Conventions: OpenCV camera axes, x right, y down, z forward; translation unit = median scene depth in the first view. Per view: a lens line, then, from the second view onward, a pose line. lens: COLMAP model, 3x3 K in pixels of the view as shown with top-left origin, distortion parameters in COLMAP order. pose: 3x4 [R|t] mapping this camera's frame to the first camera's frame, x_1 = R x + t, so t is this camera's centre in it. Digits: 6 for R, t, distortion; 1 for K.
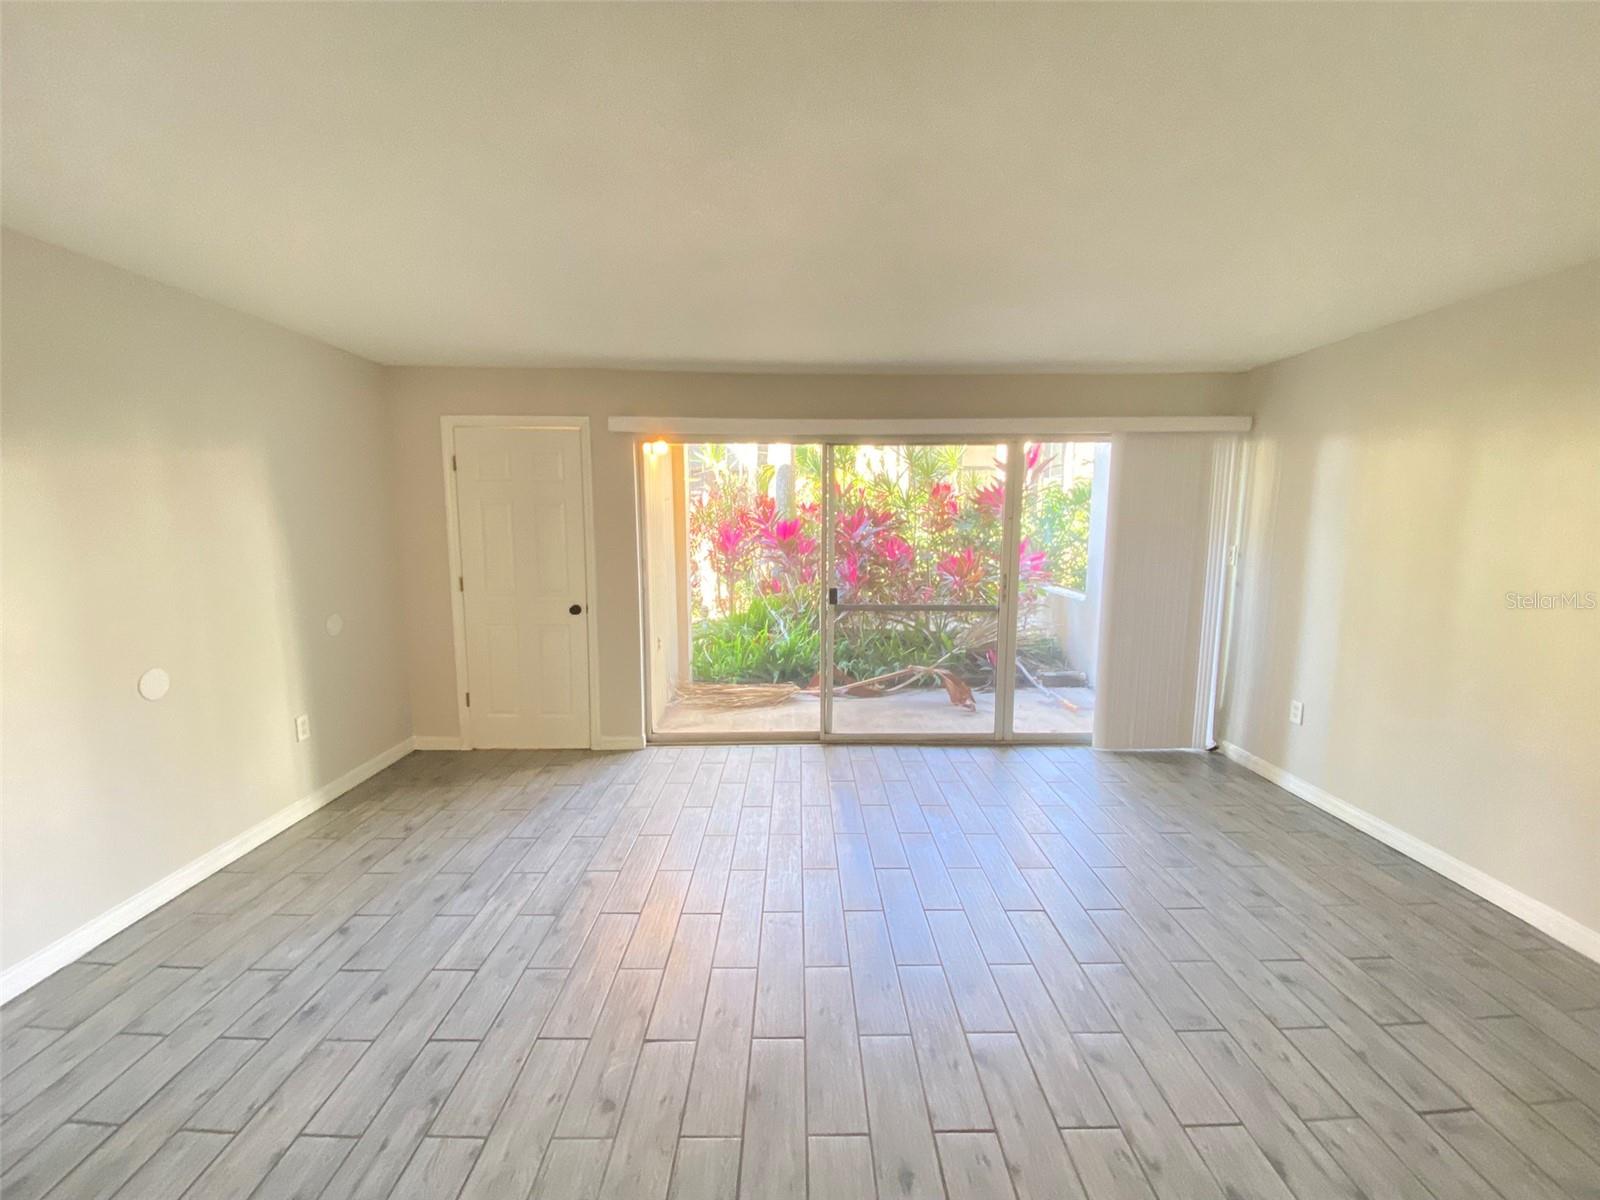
lens RADIAL K [[645.0, 0, 800.0], [0, 645.0, 600.0], [0, 0, 1]] dist [0.019735, -0.022079]
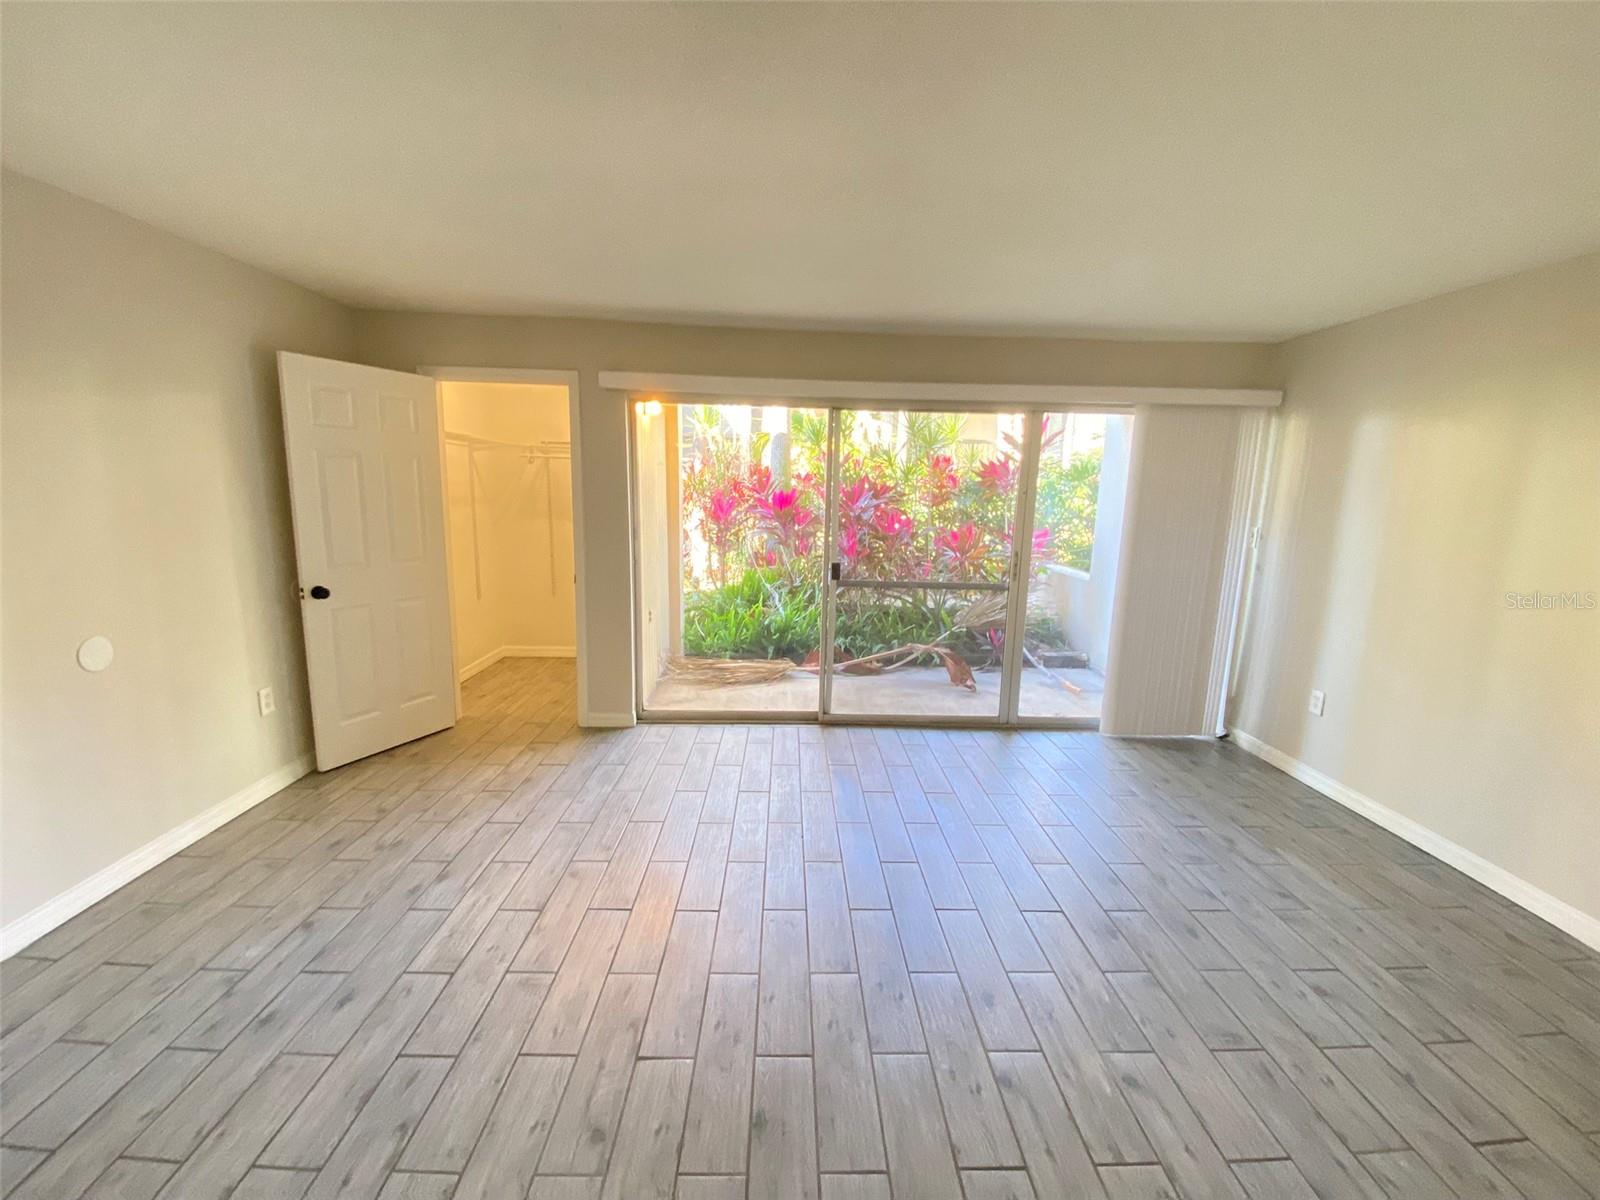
lens RADIAL K [[616.5, 0, 800.0], [0, 616.5, 600.0], [0, 0, 1]] dist [0.018881, -0.017816]
pose [[0.999288, 0.017776, 0.033278, -0.040948], [-0.019479, 0.998479, 0.051578, -0.013412], [-0.032311, -0.052190, 0.998114, 0.122830]]
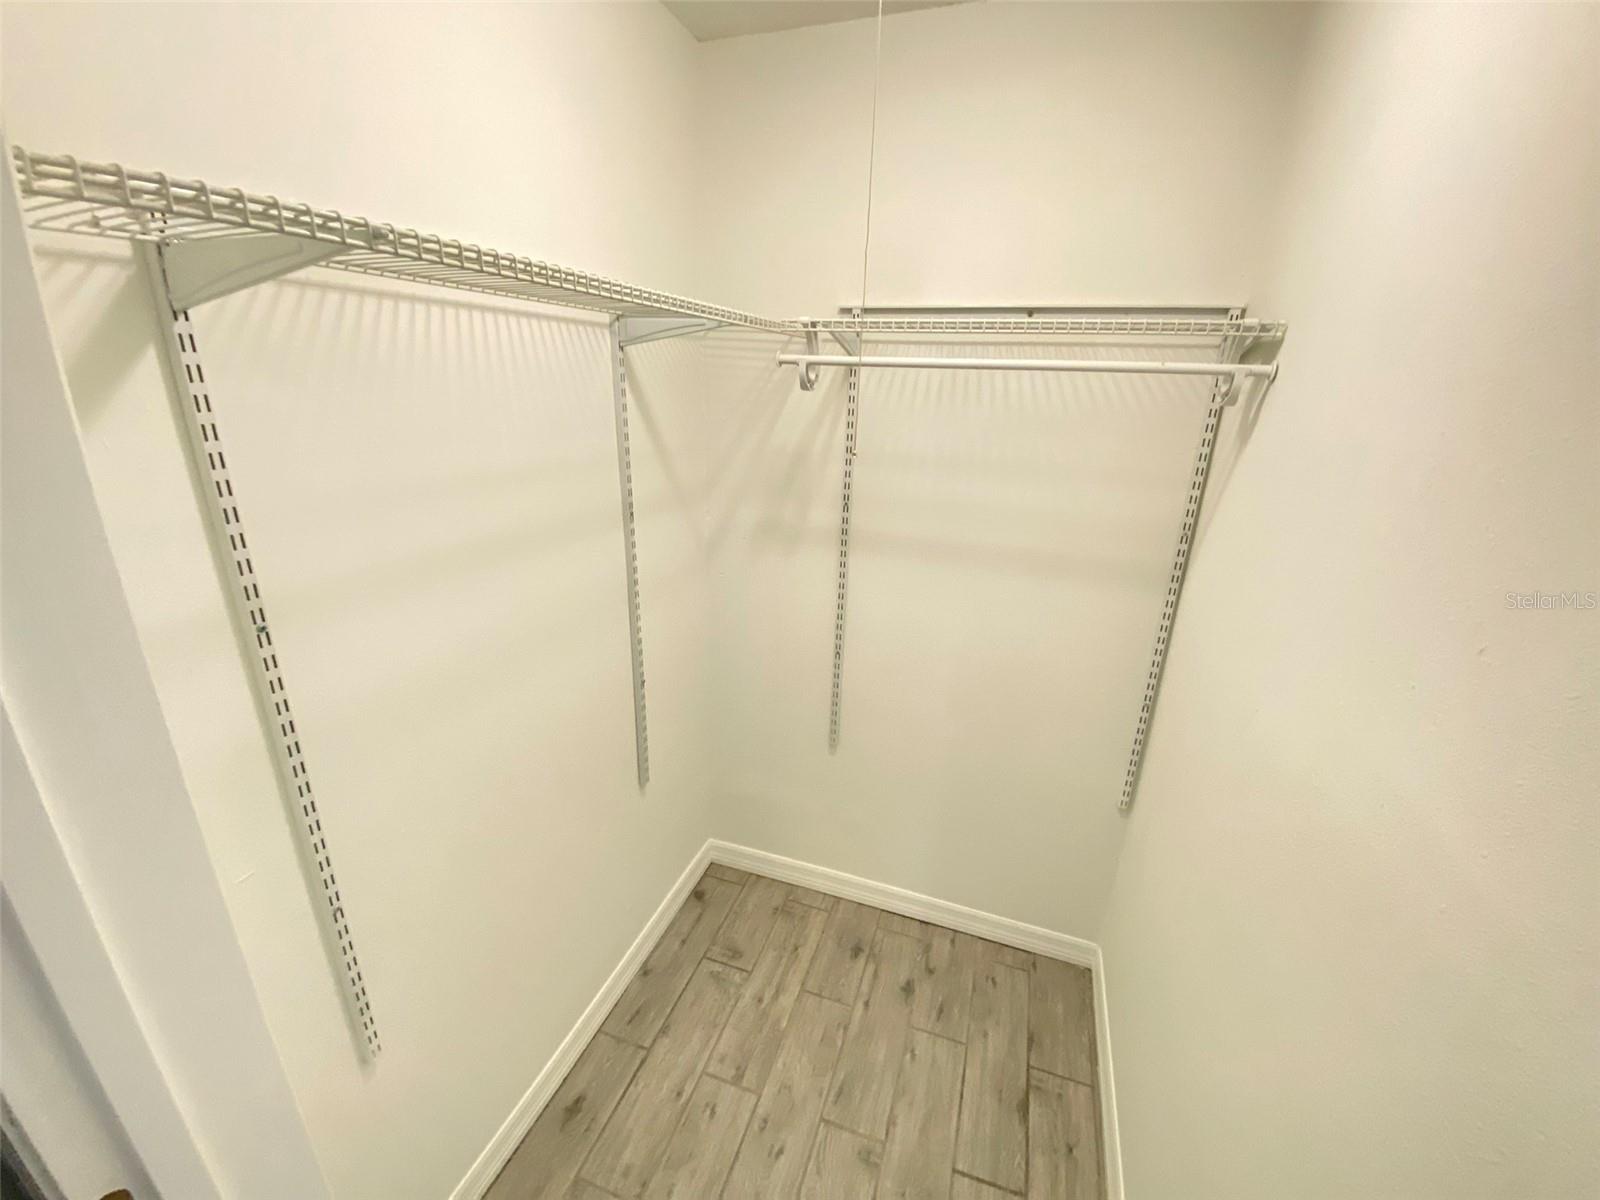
lens RADIAL K [[645.0, 0, 800.0], [0, 645.0, 600.0], [0, 0, 1]] dist [0.019735, -0.022079]
pose [[0.951105, 0.138851, -0.275897, -0.129899], [-0.080618, 0.973892, 0.212215, -0.049803], [0.298160, -0.179596, 0.937468, 0.328200]]
